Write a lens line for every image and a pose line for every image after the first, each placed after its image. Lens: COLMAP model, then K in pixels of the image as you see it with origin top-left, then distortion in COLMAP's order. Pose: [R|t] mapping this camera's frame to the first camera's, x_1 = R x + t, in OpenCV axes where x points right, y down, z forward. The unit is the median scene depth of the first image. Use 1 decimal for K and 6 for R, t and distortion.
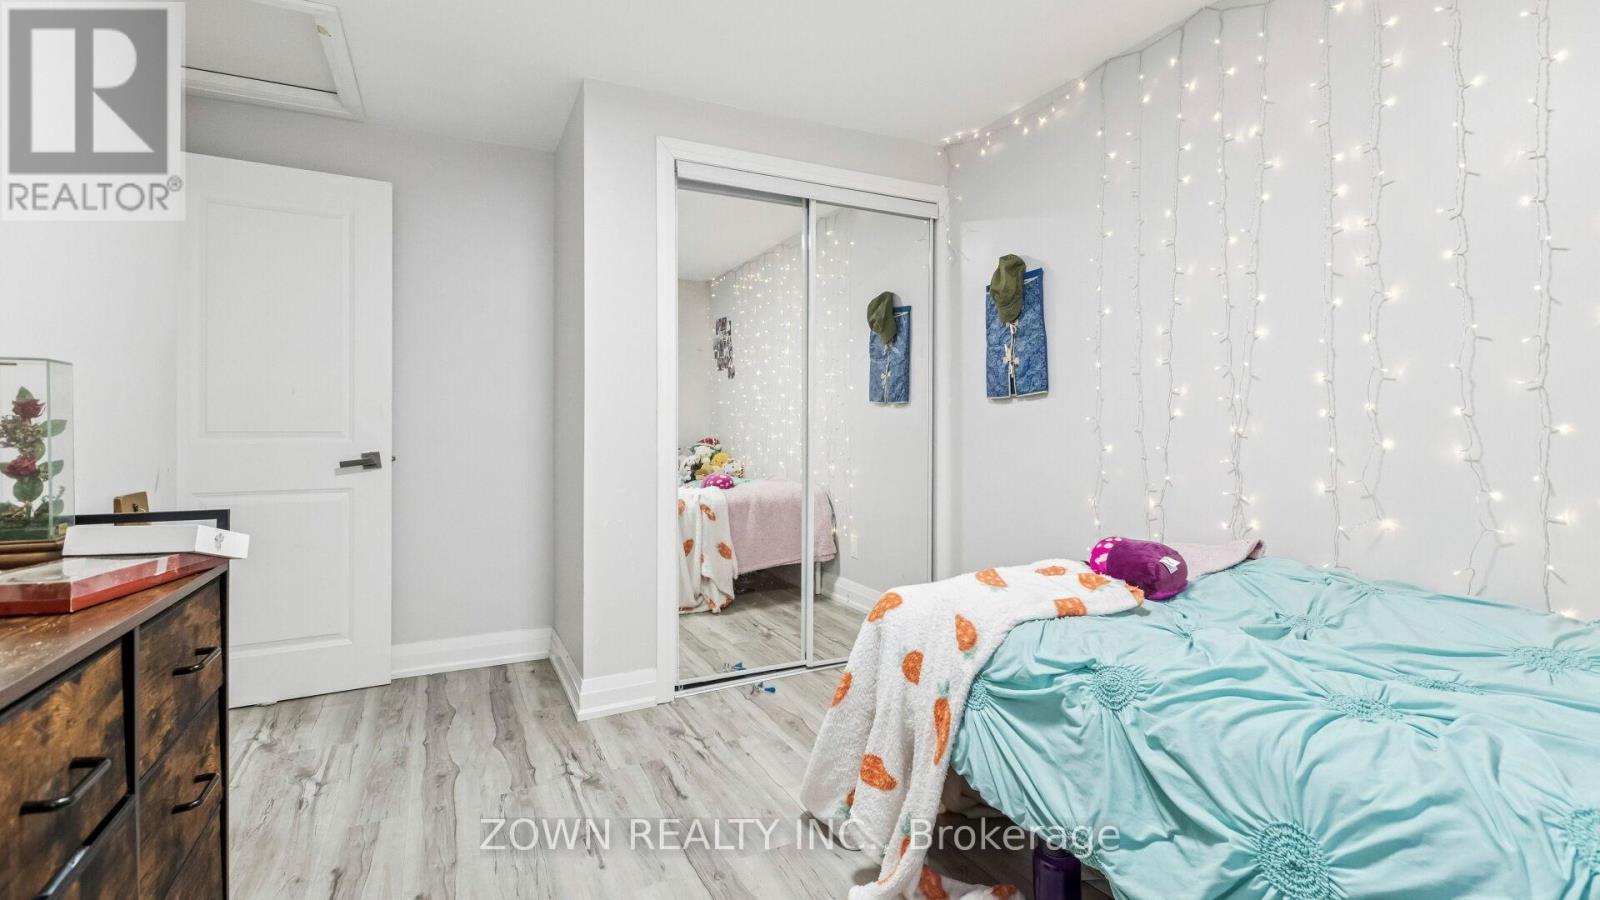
lens RADIAL K [[688.1, 0, 803.1], [0, 688.1, 418.4], [0, 0, 1]] dist [-0.000343, -0.000027]
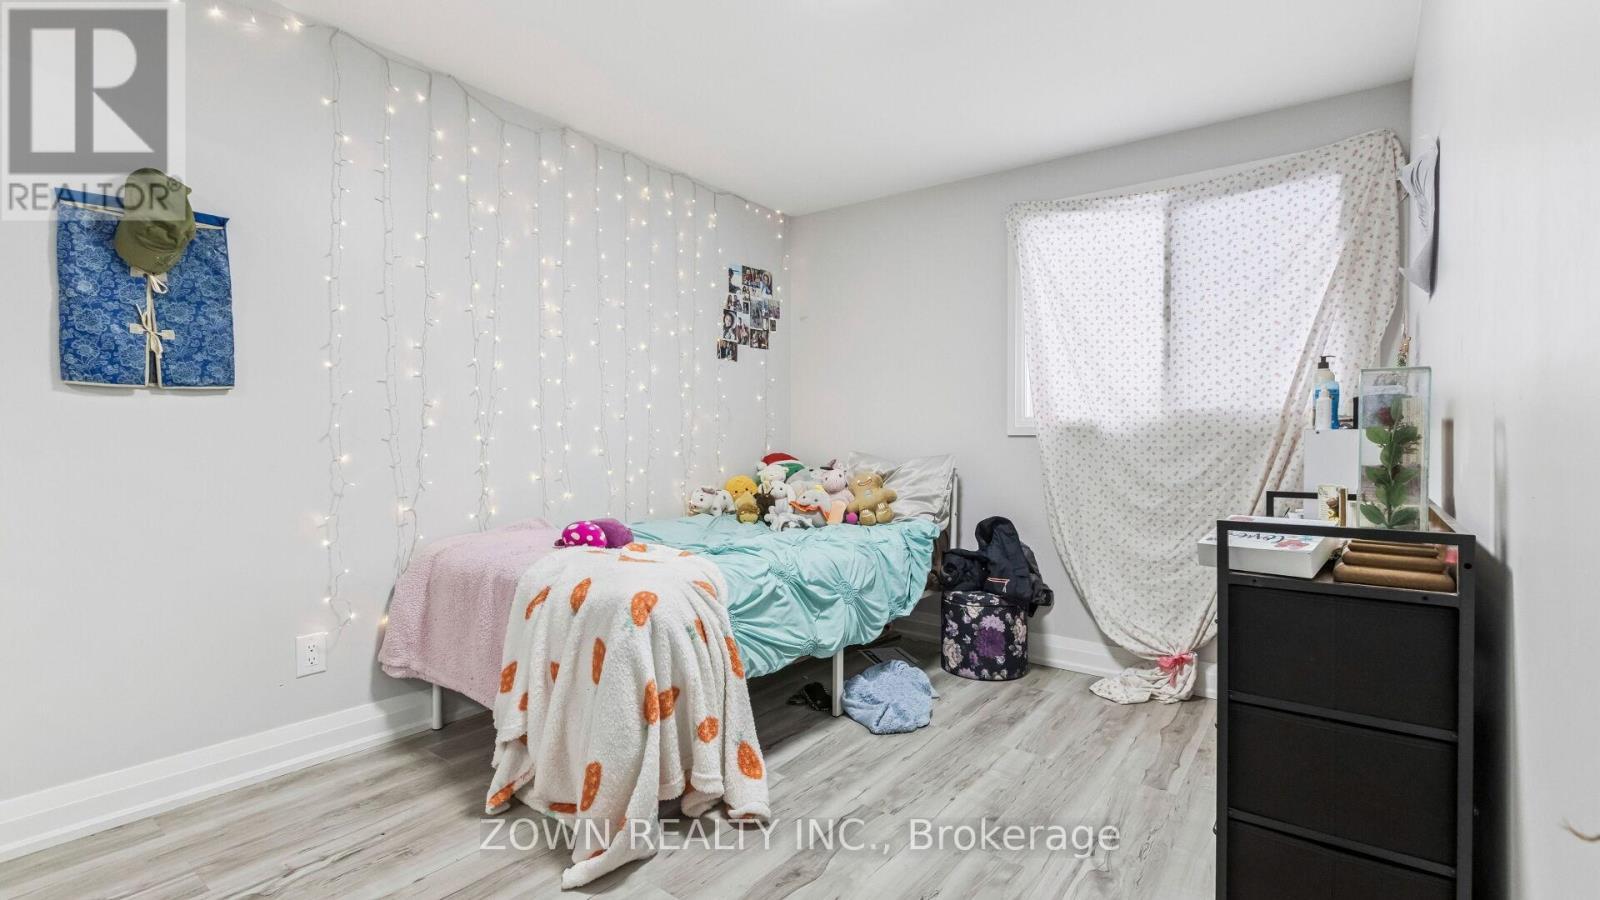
lens RADIAL K [[726.0, 0, 805.6], [0, 726.0, 440.8], [0, 0, 1]] dist [-0.000207, -0.000045]
pose [[-0.428227, 0.001891, 0.903669, -0.751346], [-0.014429, 0.999856, -0.008930, 0.021721], [-0.903556, -0.016863, -0.428138, 0.932984]]
